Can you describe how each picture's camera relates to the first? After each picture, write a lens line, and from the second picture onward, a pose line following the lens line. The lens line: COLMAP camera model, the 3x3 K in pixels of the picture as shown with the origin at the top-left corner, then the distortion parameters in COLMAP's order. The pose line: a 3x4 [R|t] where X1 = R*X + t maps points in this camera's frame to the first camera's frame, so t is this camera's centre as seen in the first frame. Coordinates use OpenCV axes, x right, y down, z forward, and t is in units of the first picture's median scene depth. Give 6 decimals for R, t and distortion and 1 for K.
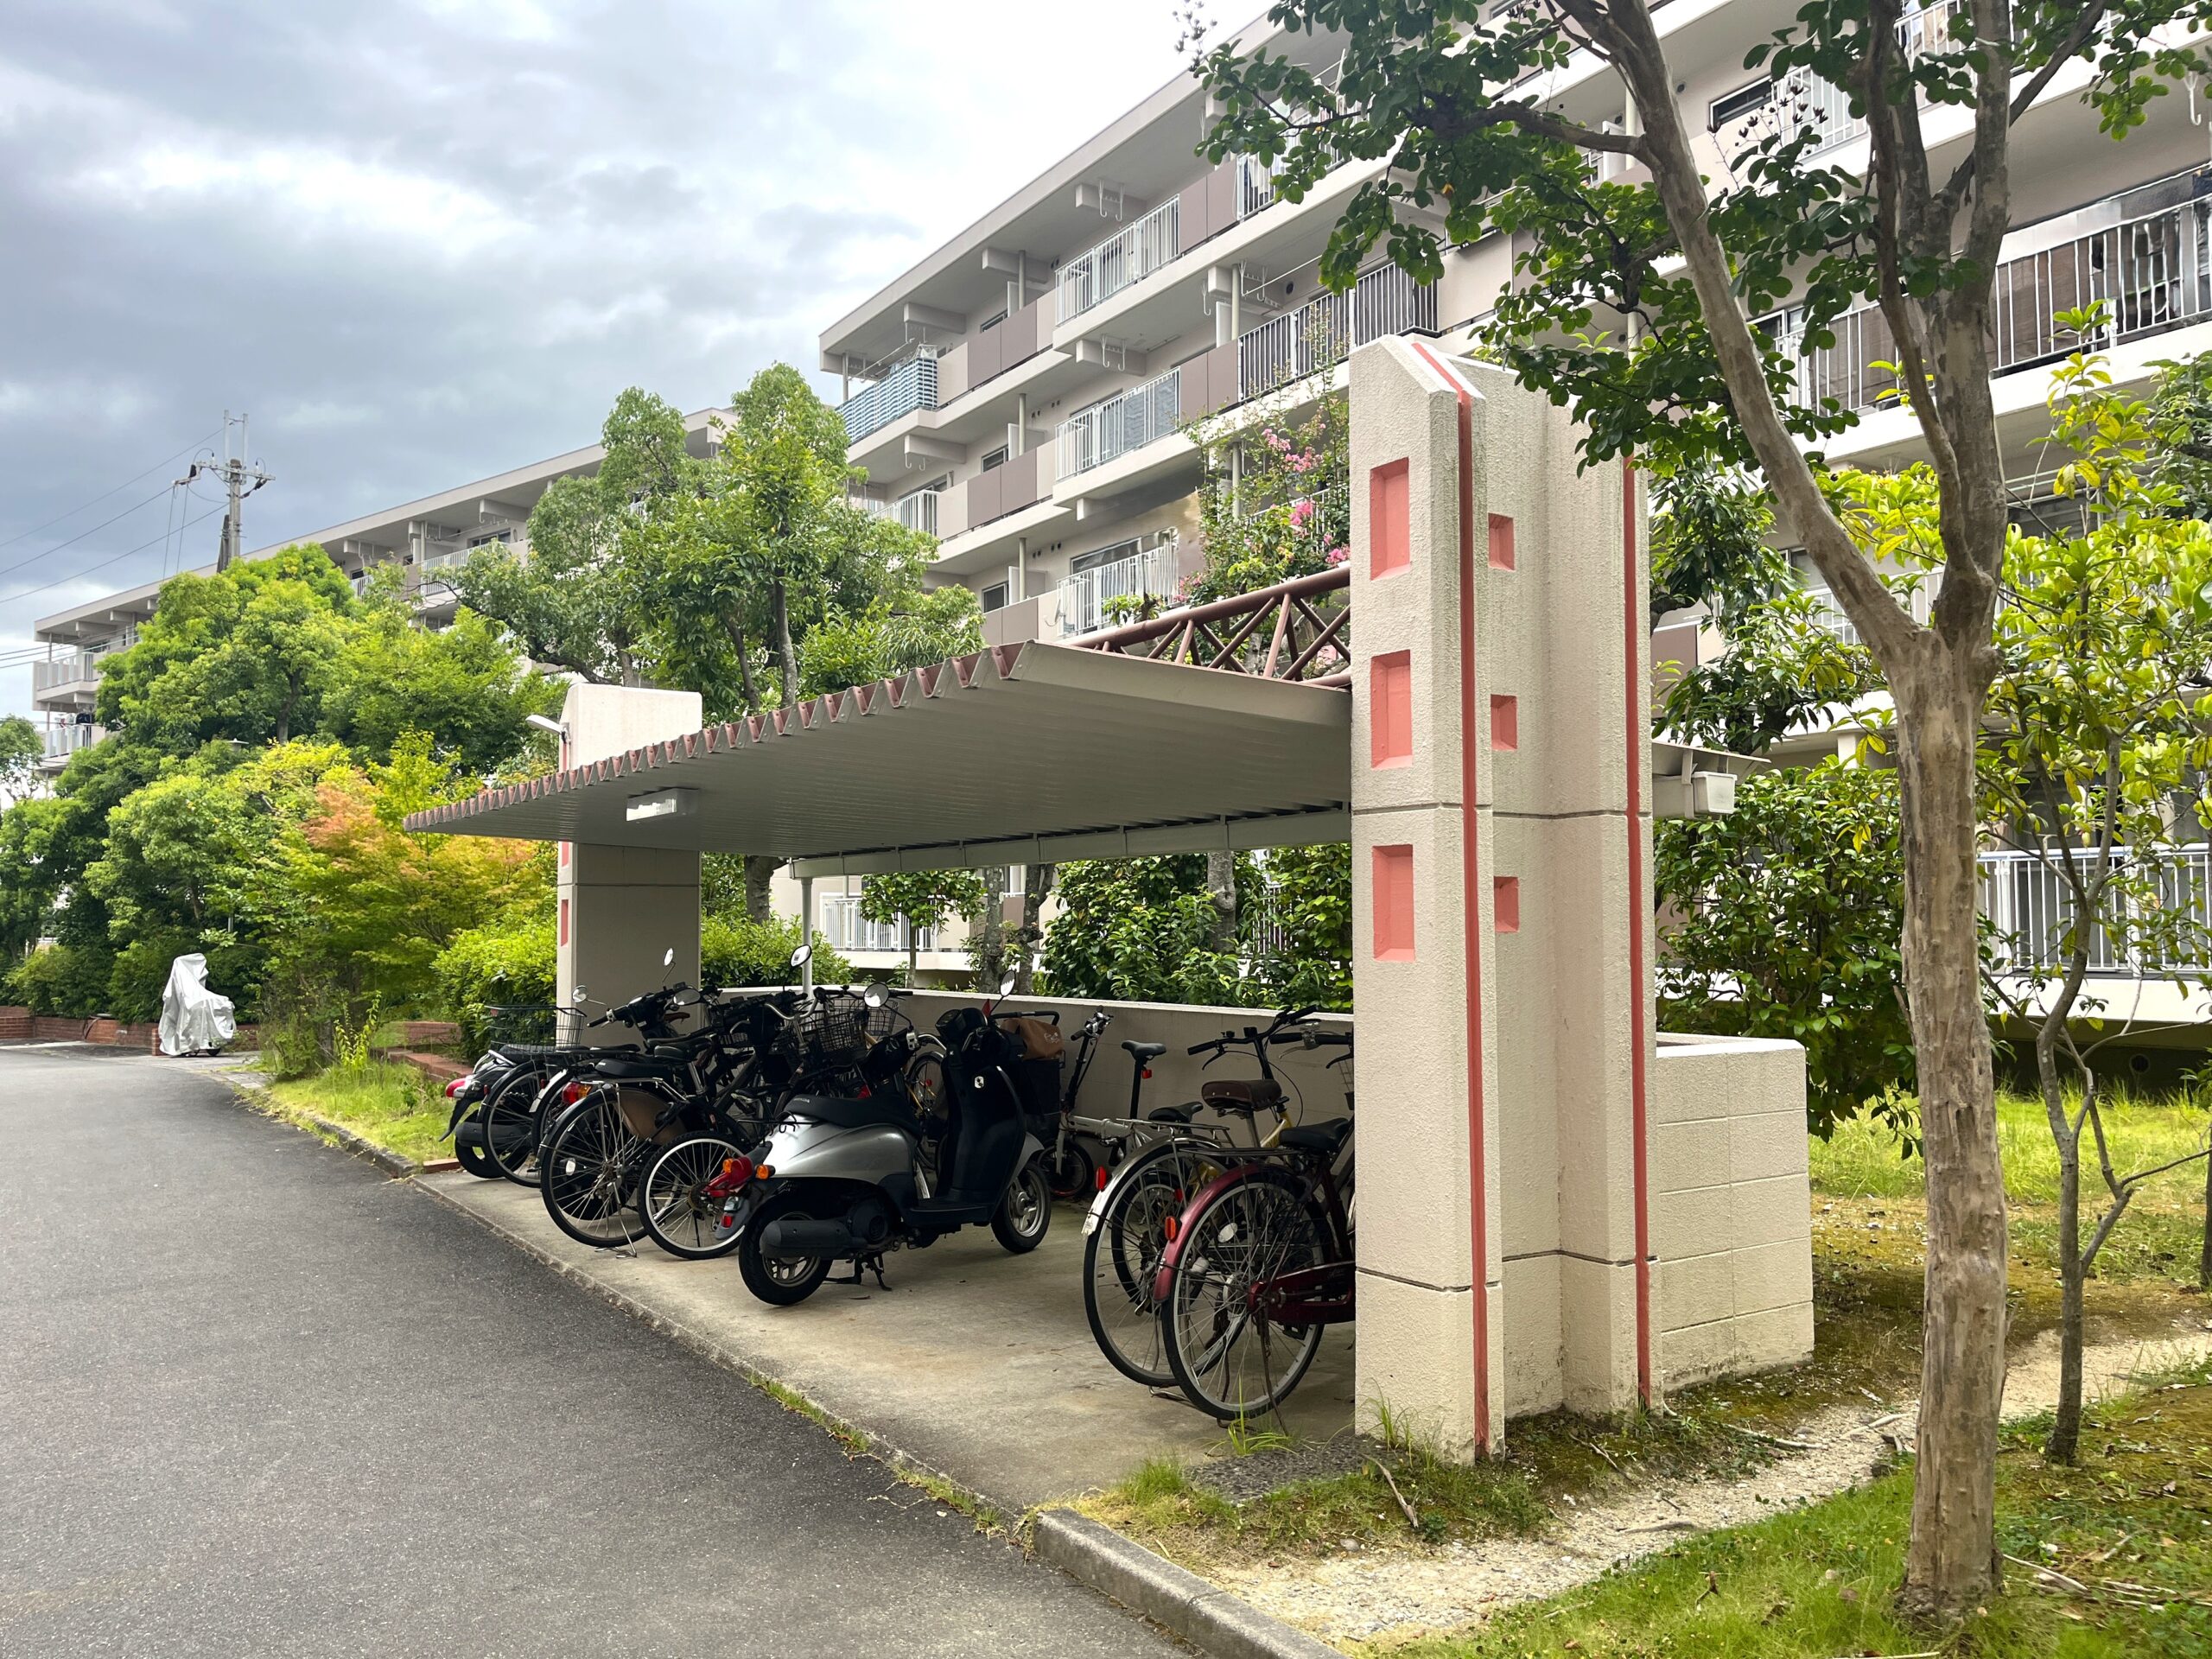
lens RADIAL K [[1665.3, 0, 1106.0], [0, 1665.3, 829.5], [0, 0, 1]] dist [0.011409, -0.006500]
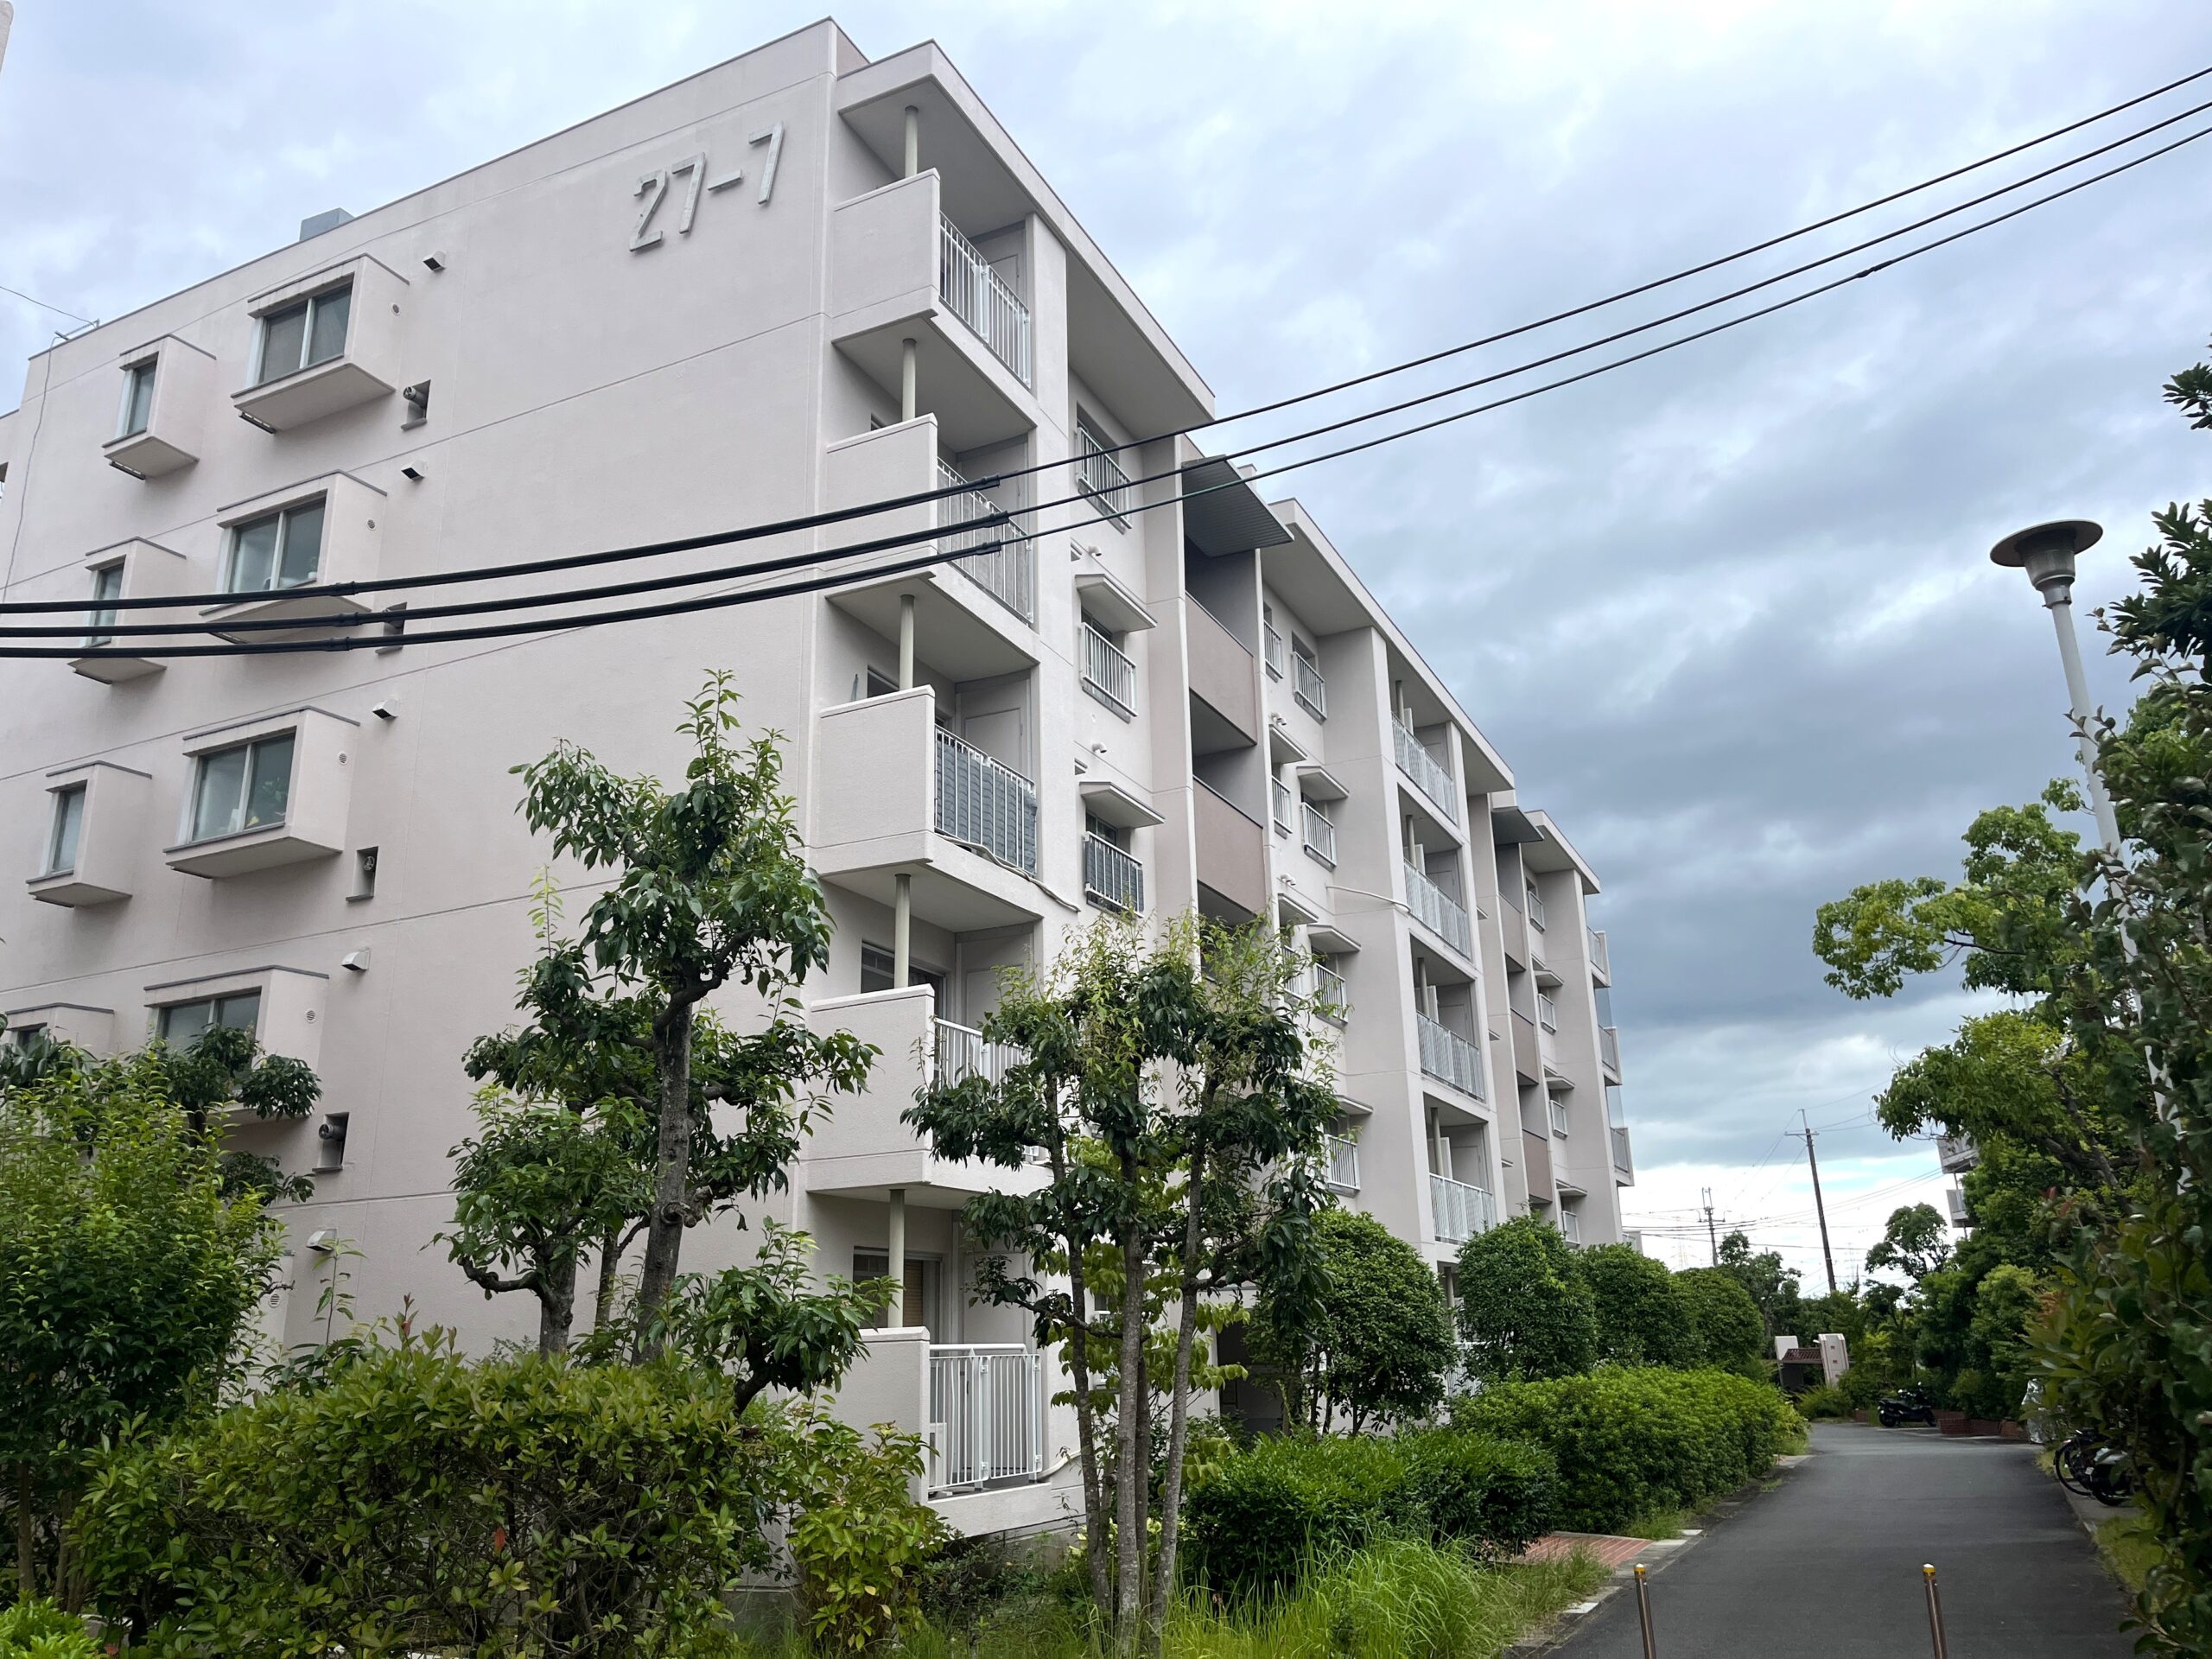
lens RADIAL K [[1665.3, 0, 1106.0], [0, 1665.3, 829.5], [0, 0, 1]] dist [0.011409, -0.006500]
pose [[0.499778, -0.267303, -0.823876, 0.388508], [0.068689, 0.960424, -0.269938, -0.049717], [0.863426, 0.078318, 0.498360, -0.512708]]
